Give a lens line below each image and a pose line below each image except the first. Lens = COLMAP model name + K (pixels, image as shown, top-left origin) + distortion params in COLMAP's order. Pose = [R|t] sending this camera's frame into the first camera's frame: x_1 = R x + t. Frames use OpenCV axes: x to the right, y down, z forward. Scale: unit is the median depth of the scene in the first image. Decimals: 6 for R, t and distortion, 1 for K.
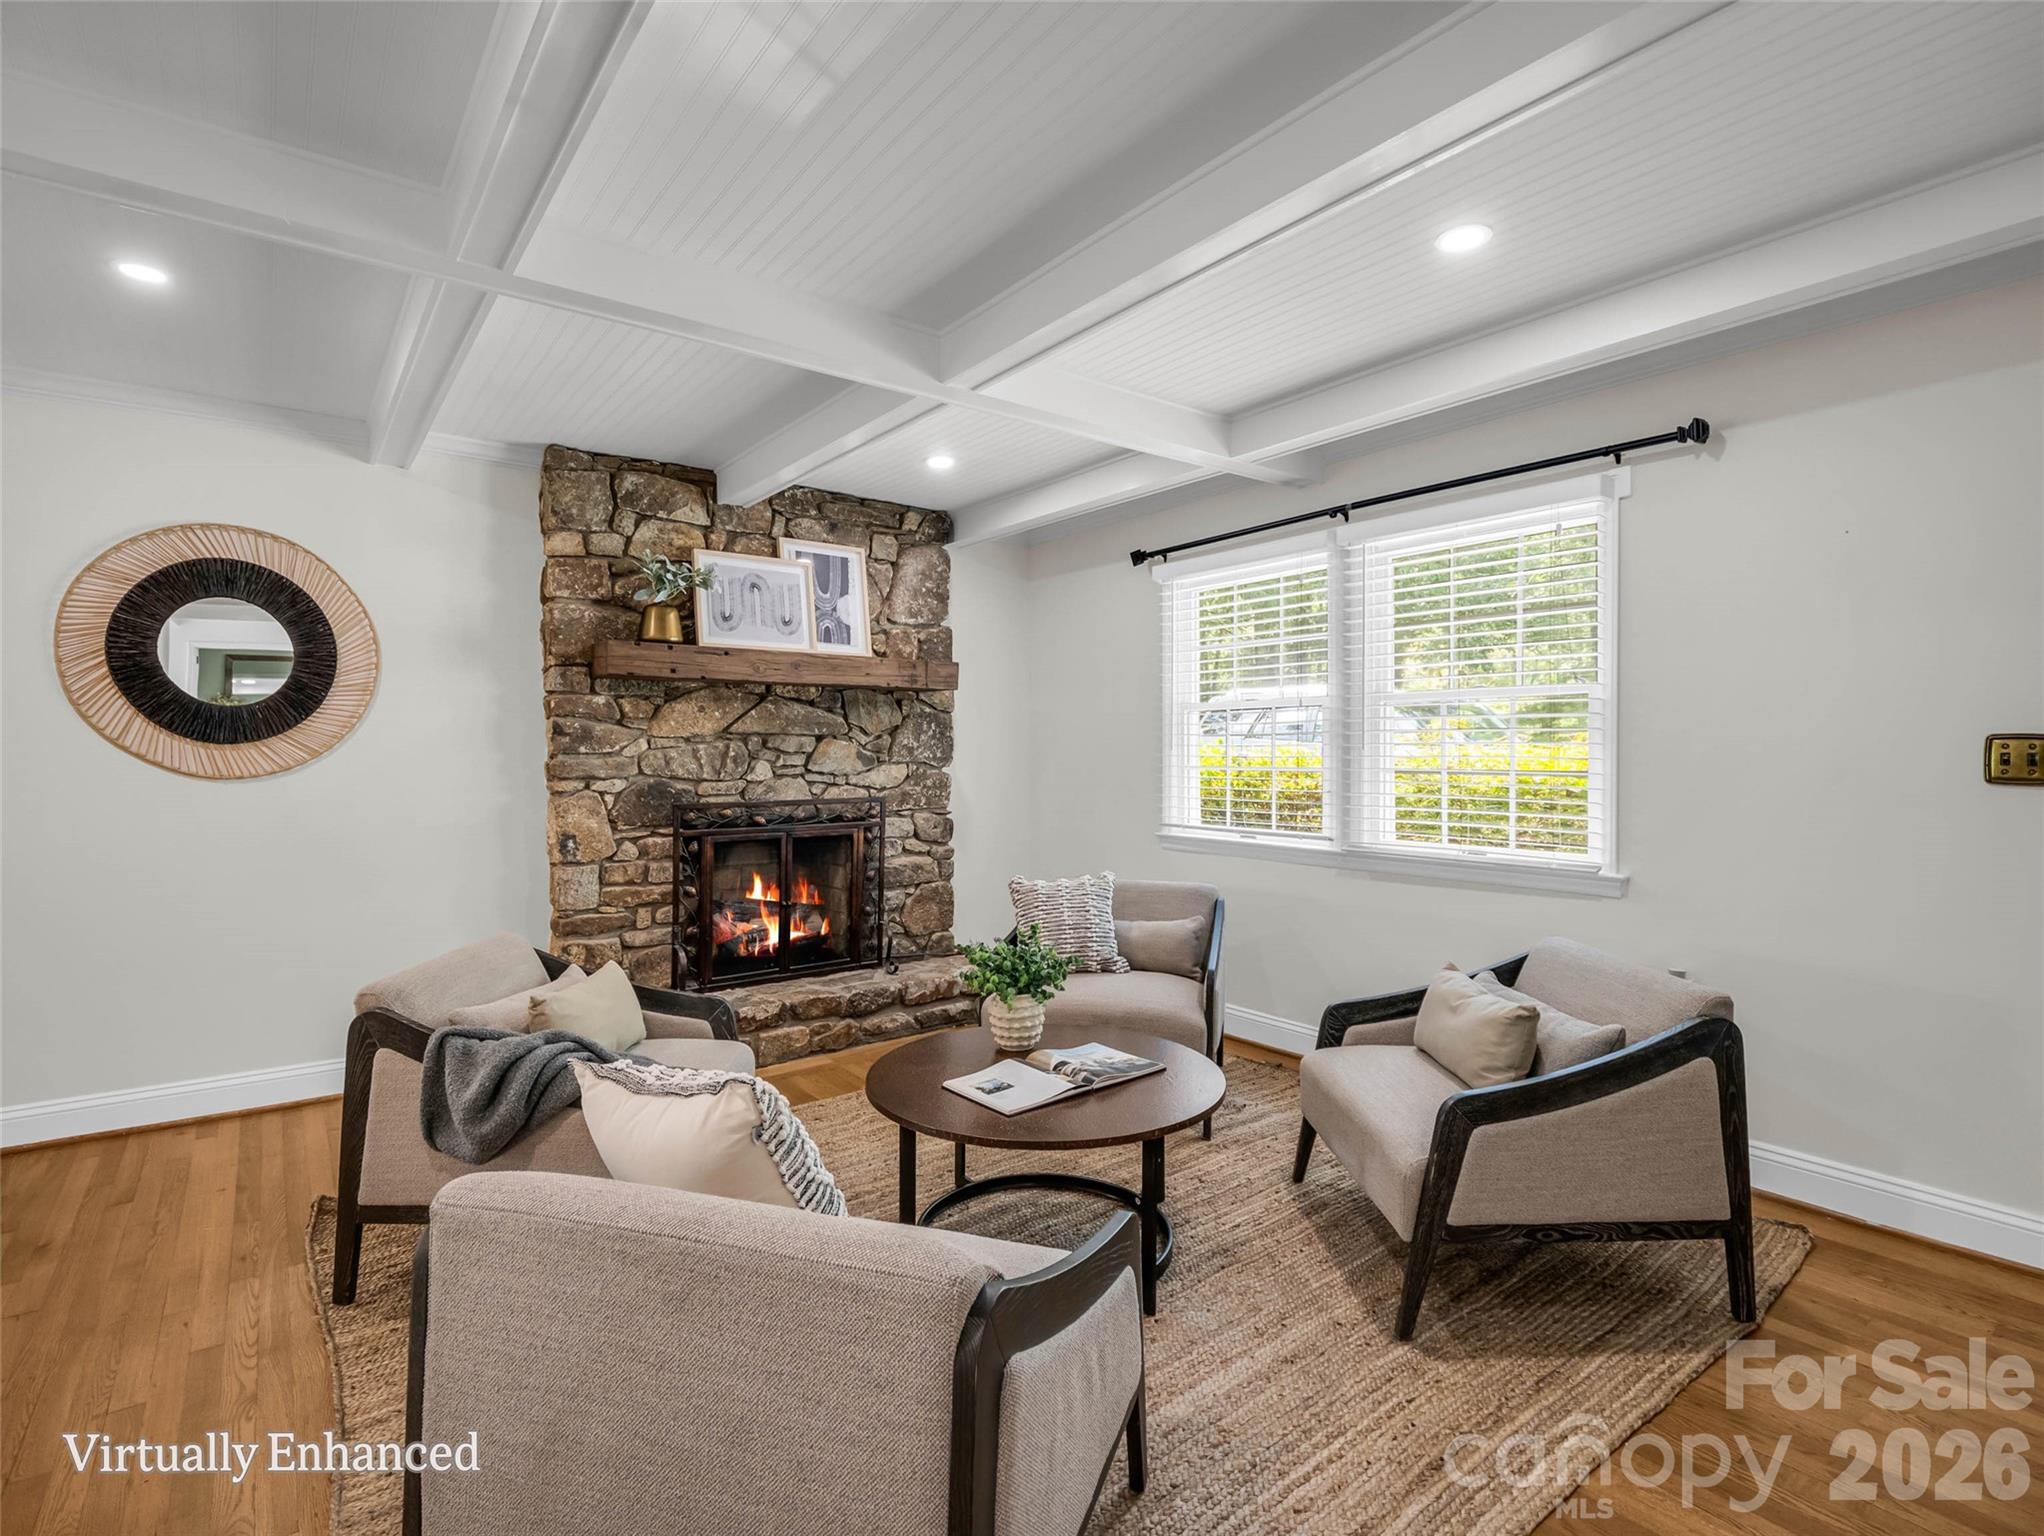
lens RADIAL K [[1000.2, 0, 1012.8], [0, 1000.2, 764.2], [0, 0, 1]] dist [-0.006743, -0.002346]
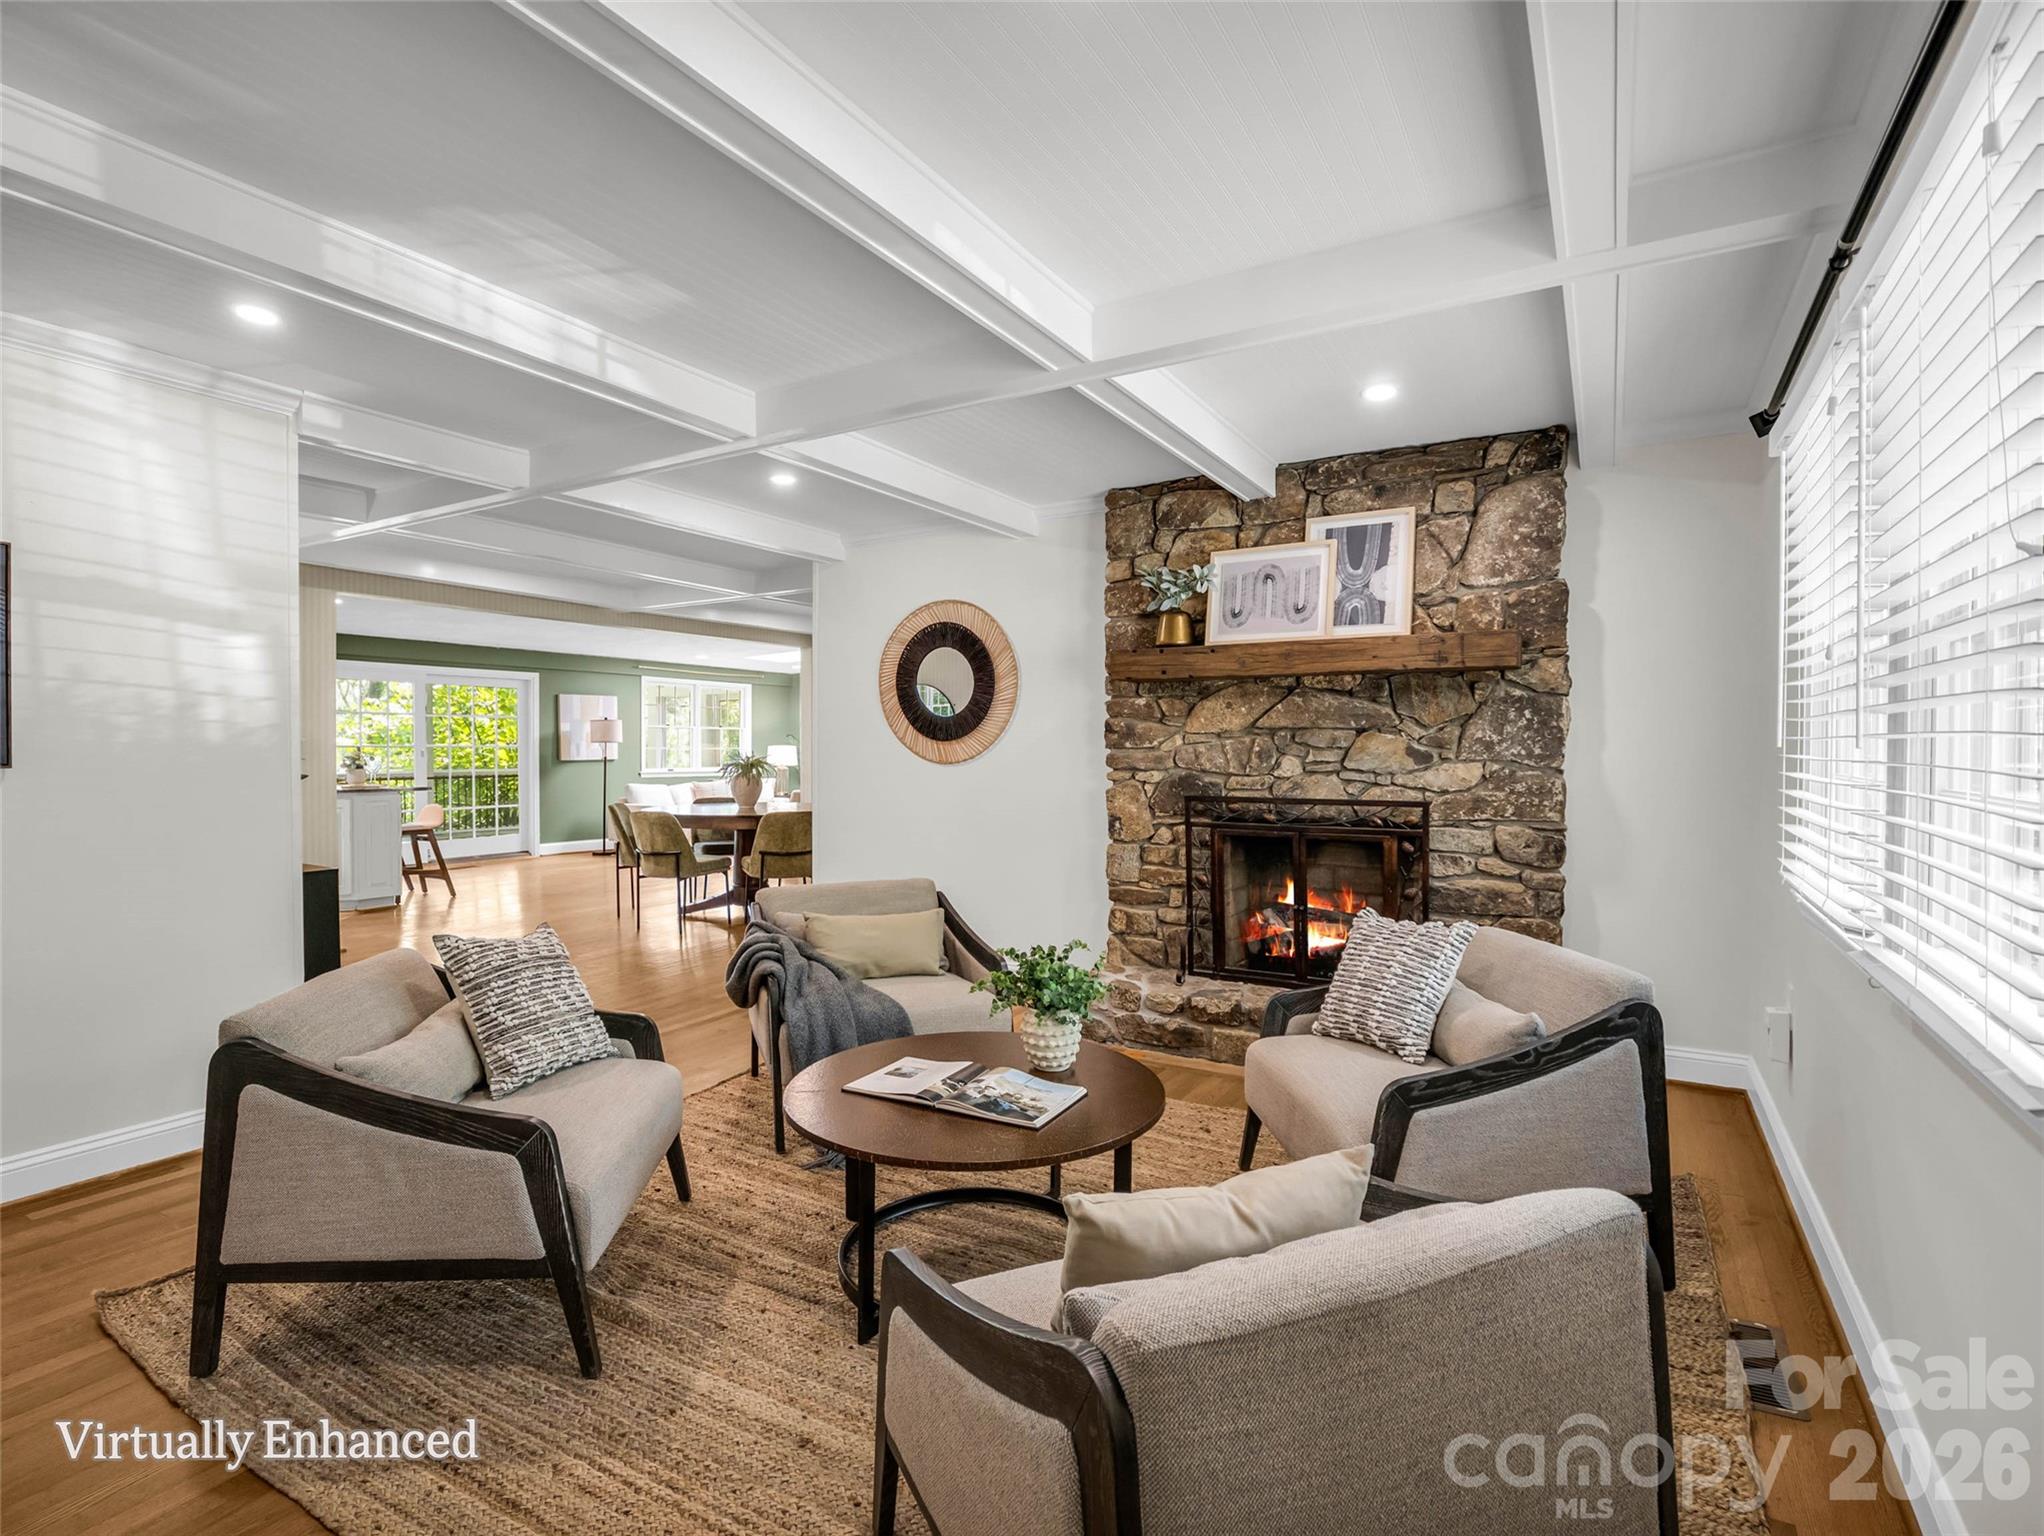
lens RADIAL K [[1000.2, 0, 1028.9], [0, 1000.2, 762.8], [0, 0, 1]] dist [-0.006743, -0.002346]
pose [[0.376854, 0.016923, -0.926118, 0.539972], [-0.012147, 0.999837, 0.013327, -0.006650], [0.926193, 0.006228, 0.376999, 0.400808]]
